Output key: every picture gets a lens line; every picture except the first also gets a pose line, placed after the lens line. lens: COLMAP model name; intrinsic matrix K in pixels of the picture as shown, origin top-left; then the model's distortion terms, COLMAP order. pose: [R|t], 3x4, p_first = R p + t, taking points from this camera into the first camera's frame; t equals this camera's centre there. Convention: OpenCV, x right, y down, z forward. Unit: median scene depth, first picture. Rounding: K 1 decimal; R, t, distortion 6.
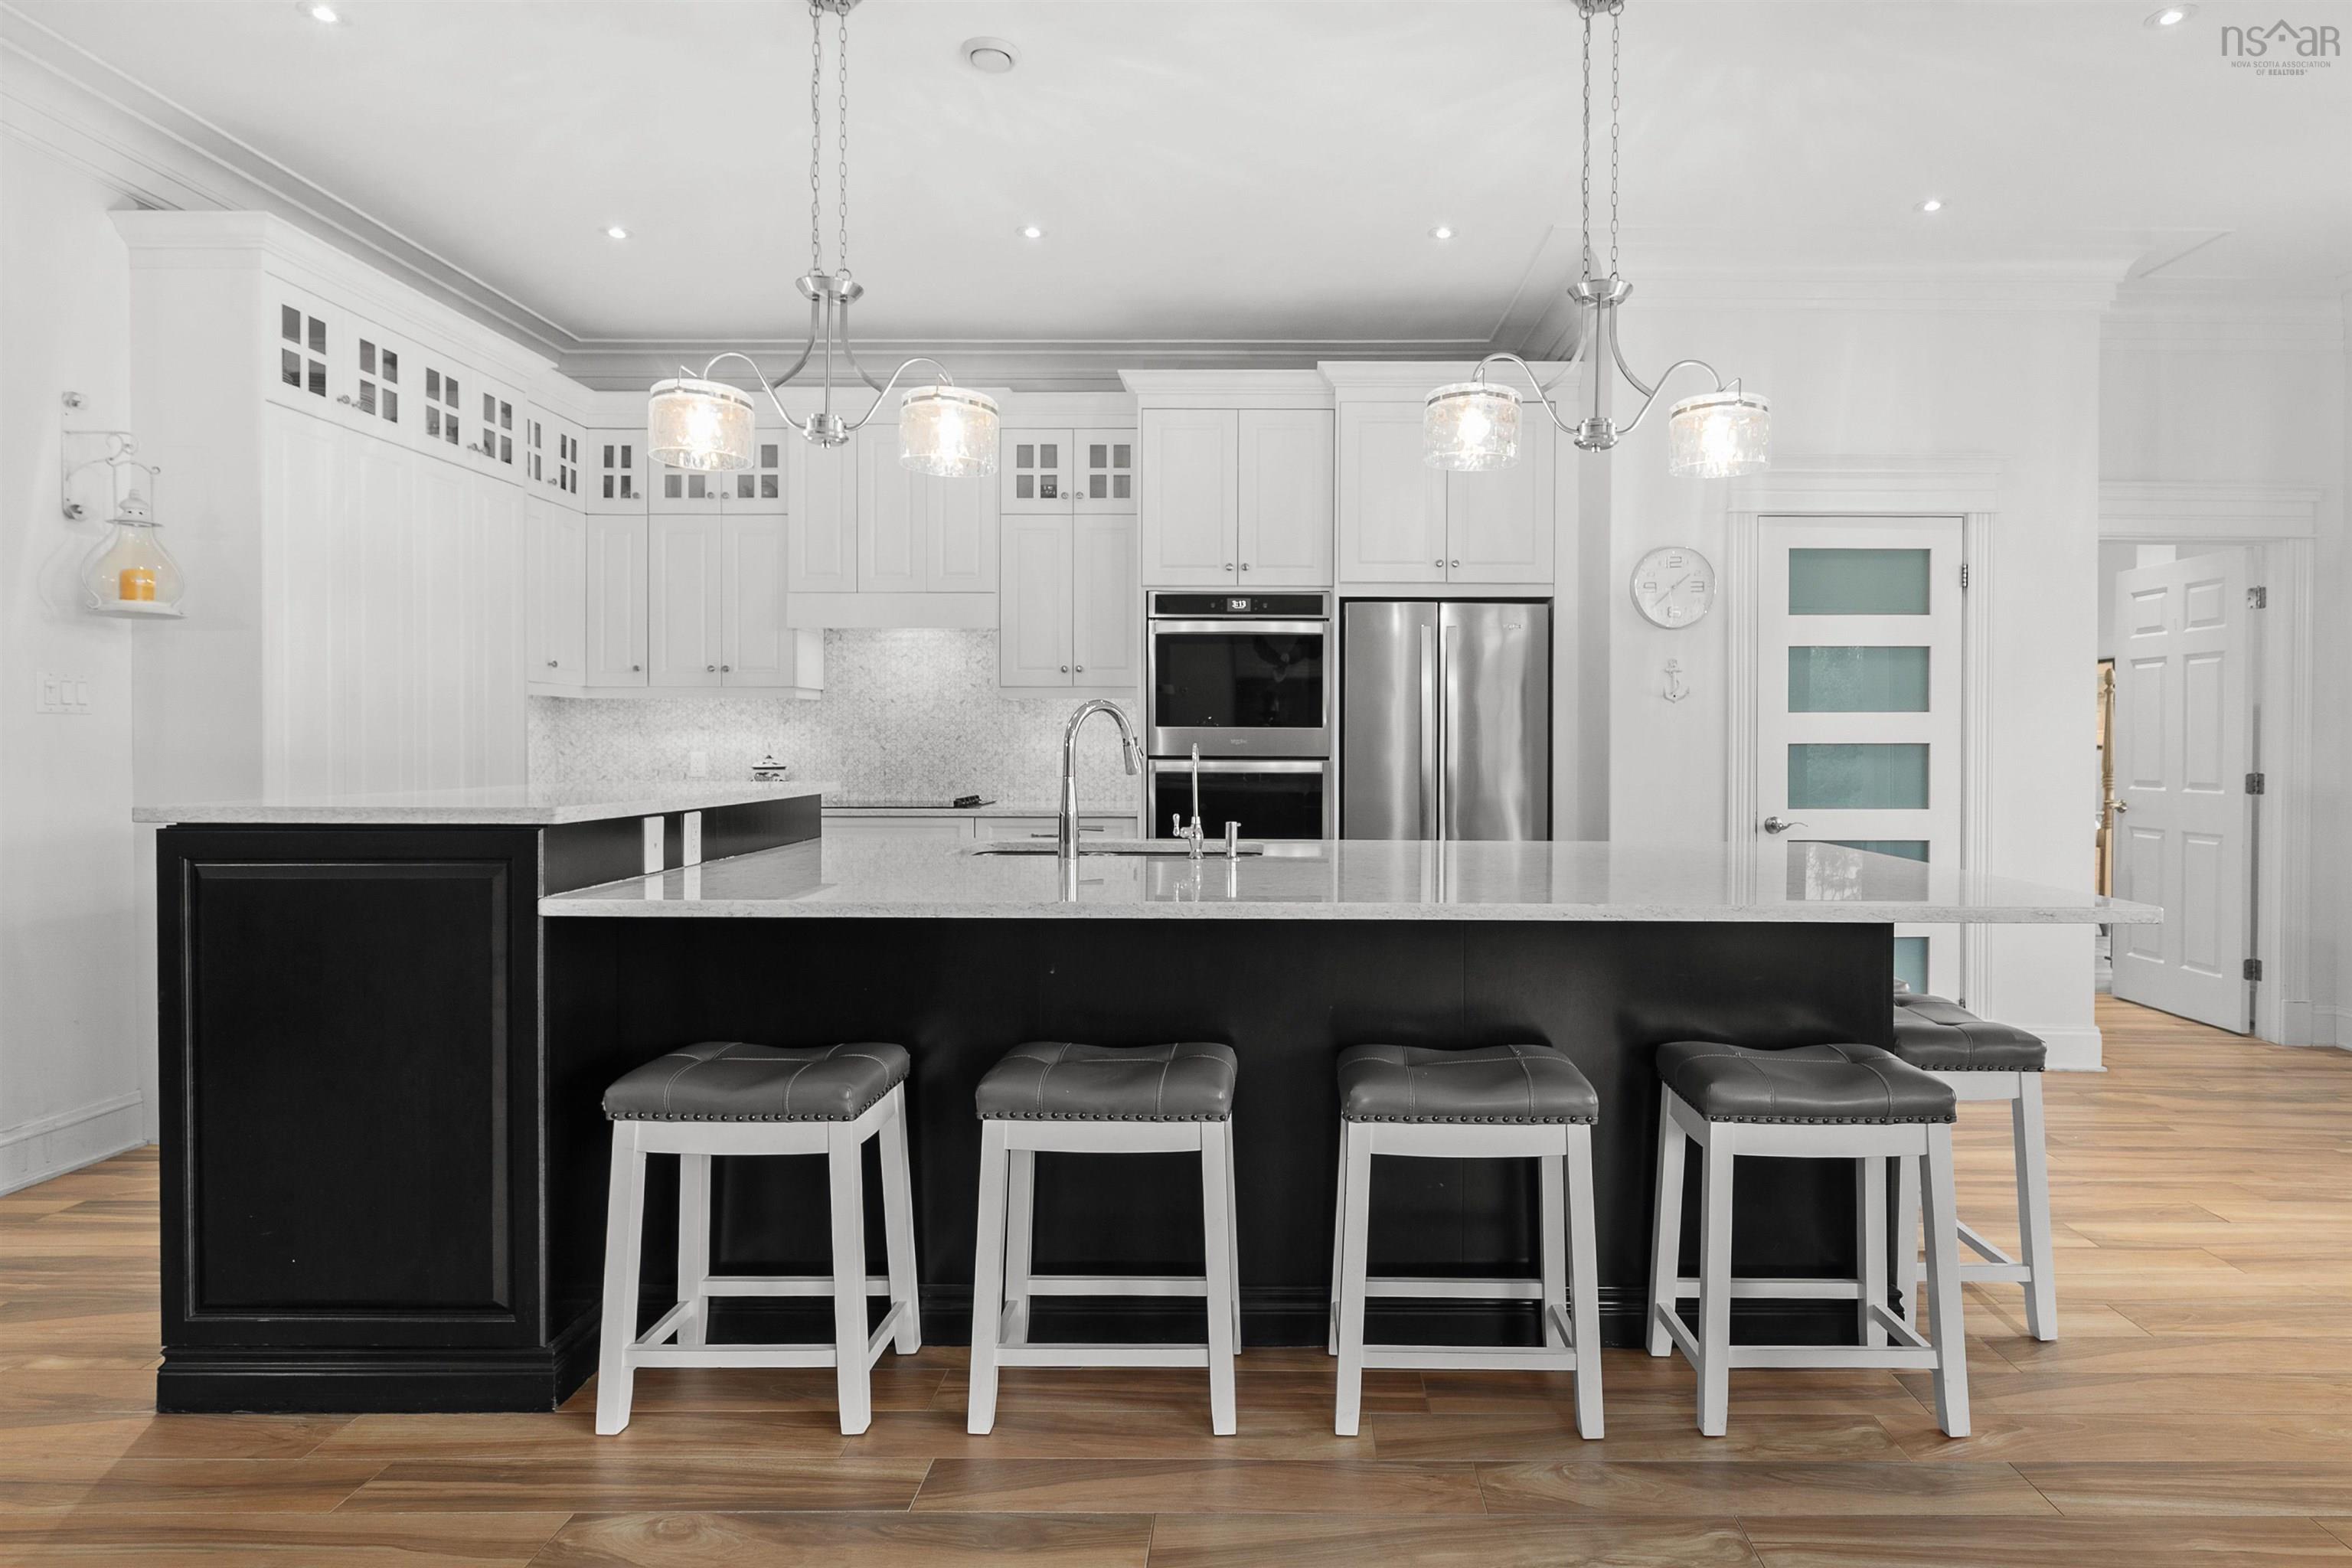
lens RADIAL K [[1241.1, 0, 1178.4], [0, 1241.1, 759.2], [0, 0, 1]] dist [-0.001218, -0.000339]
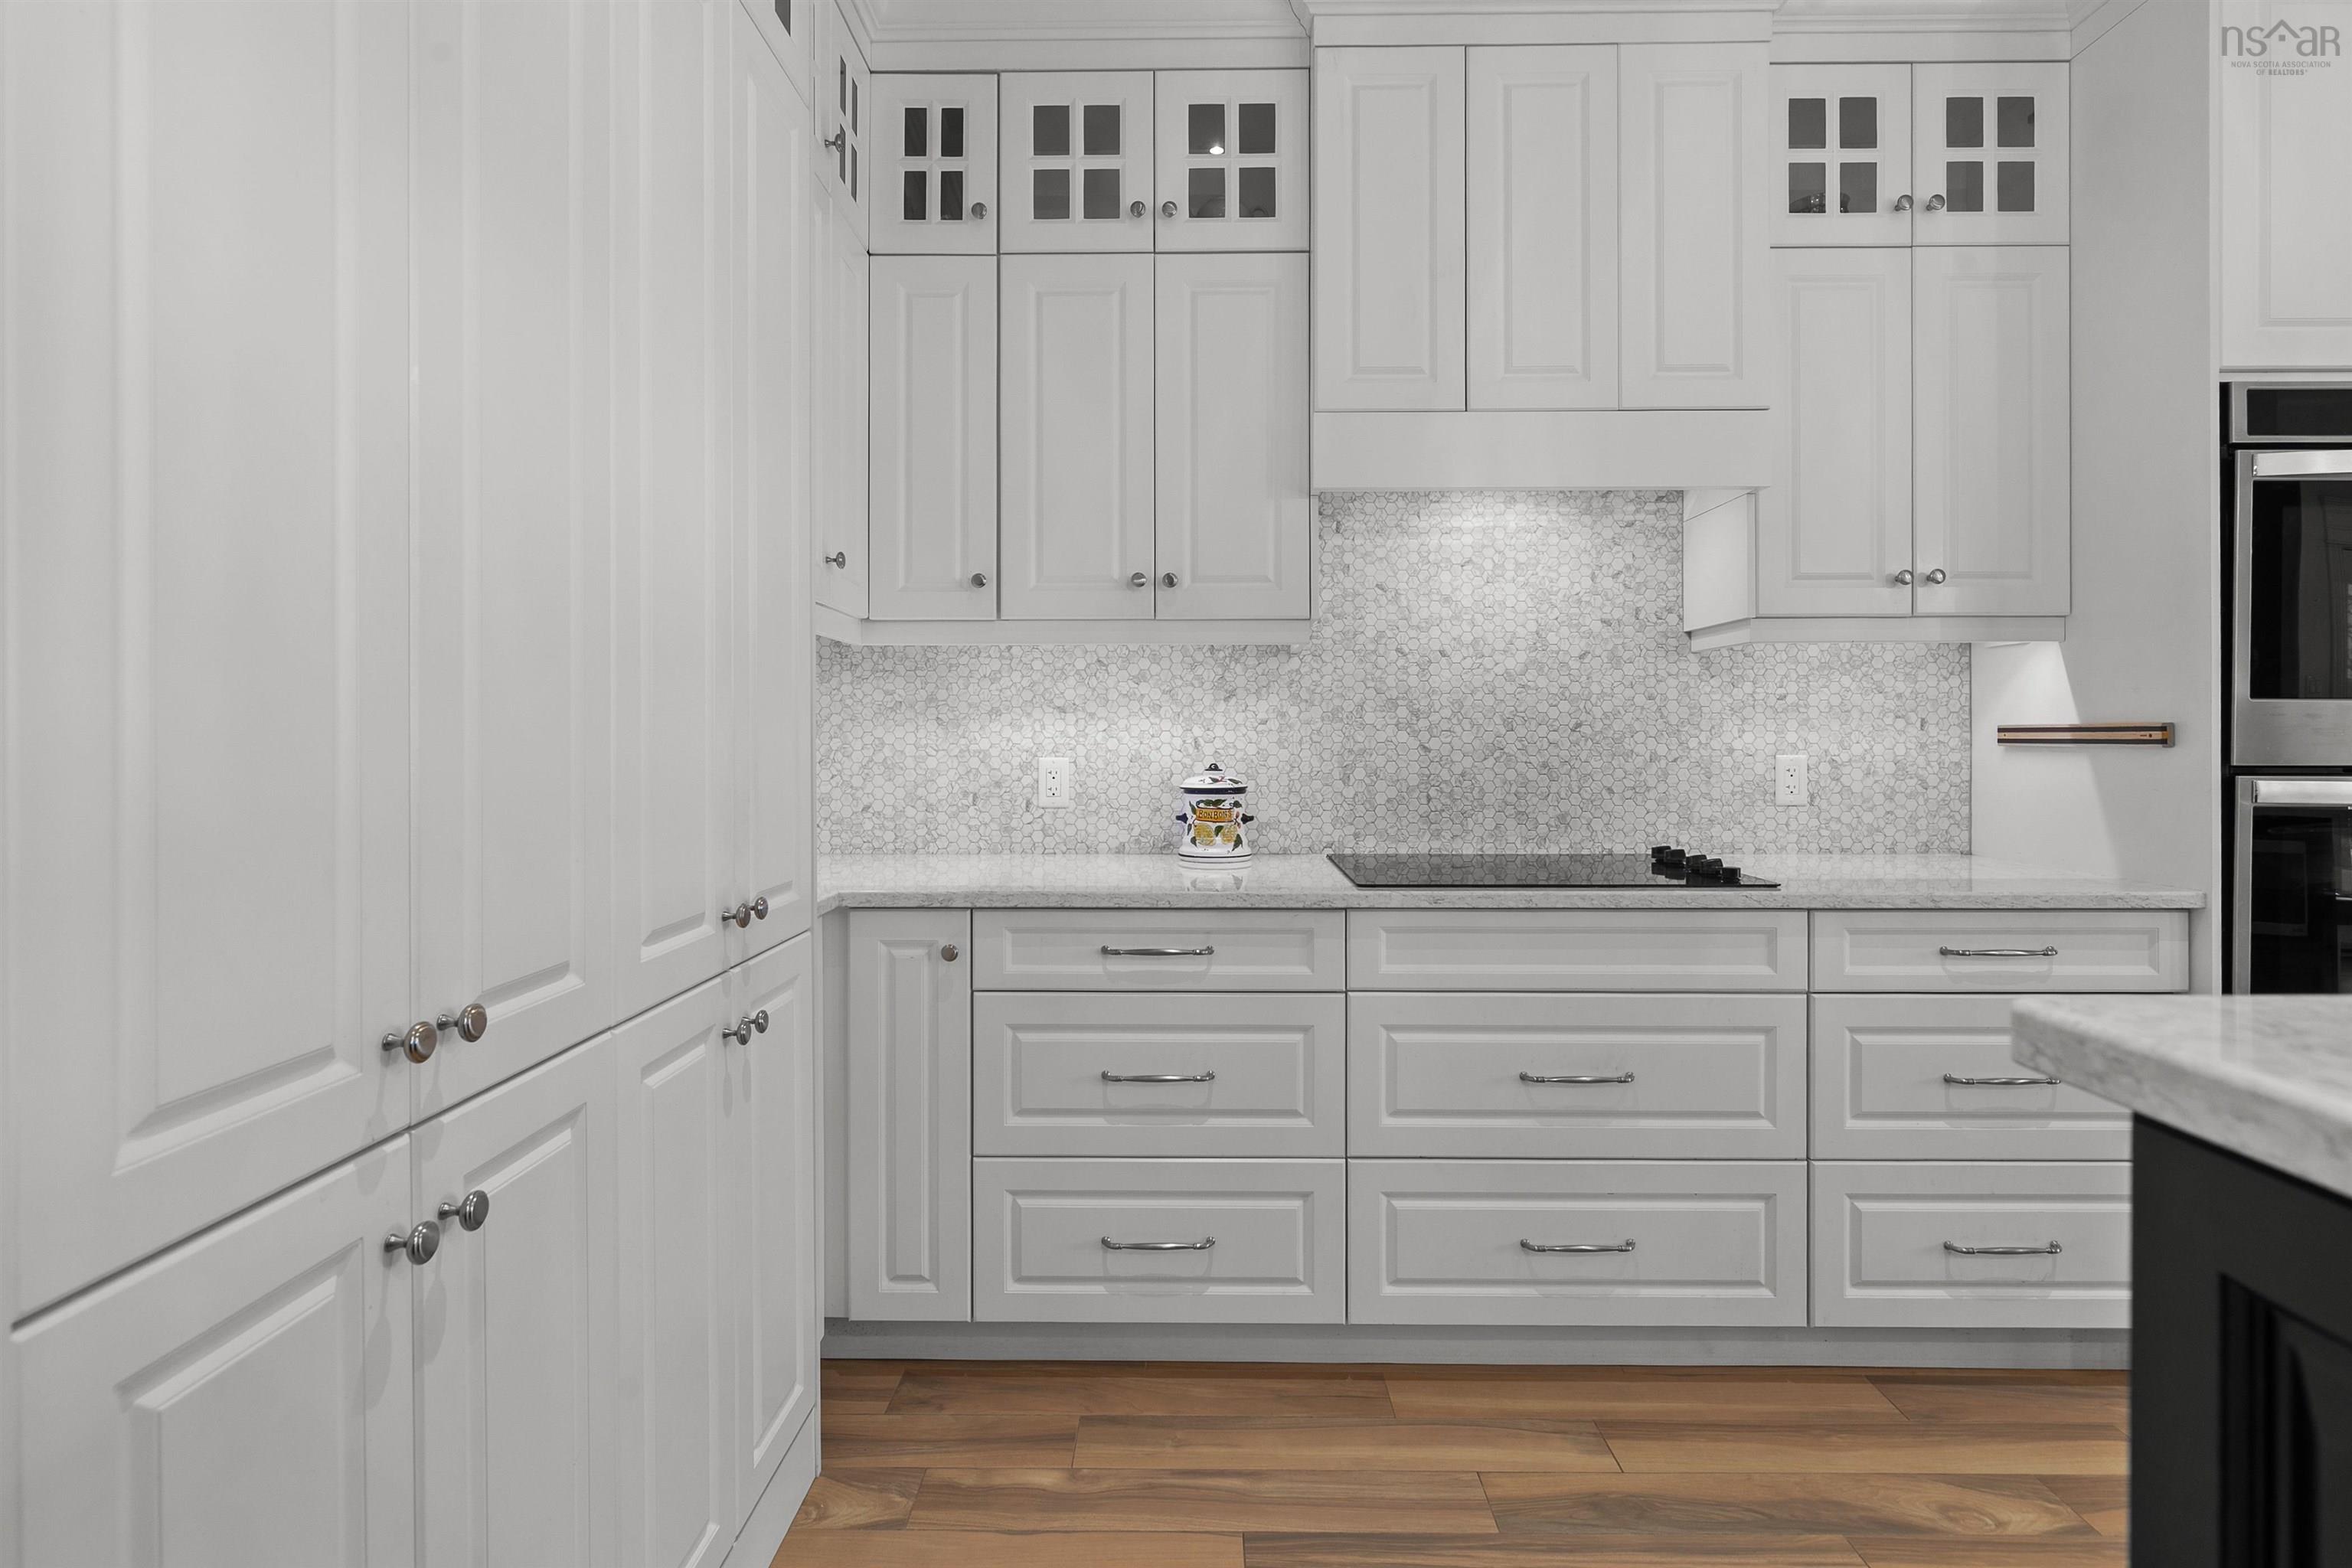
lens RADIAL K [[1300.2, 0, 1189.3], [0, 1300.2, 736.2], [0, 0, 1]] dist [-0.003655, -0.000341]
pose [[0.999965, -0.003964, -0.007309, -0.353699], [0.003879, 0.999924, -0.011684, -0.008529], [0.007355, 0.011655, 0.999905, 0.512268]]
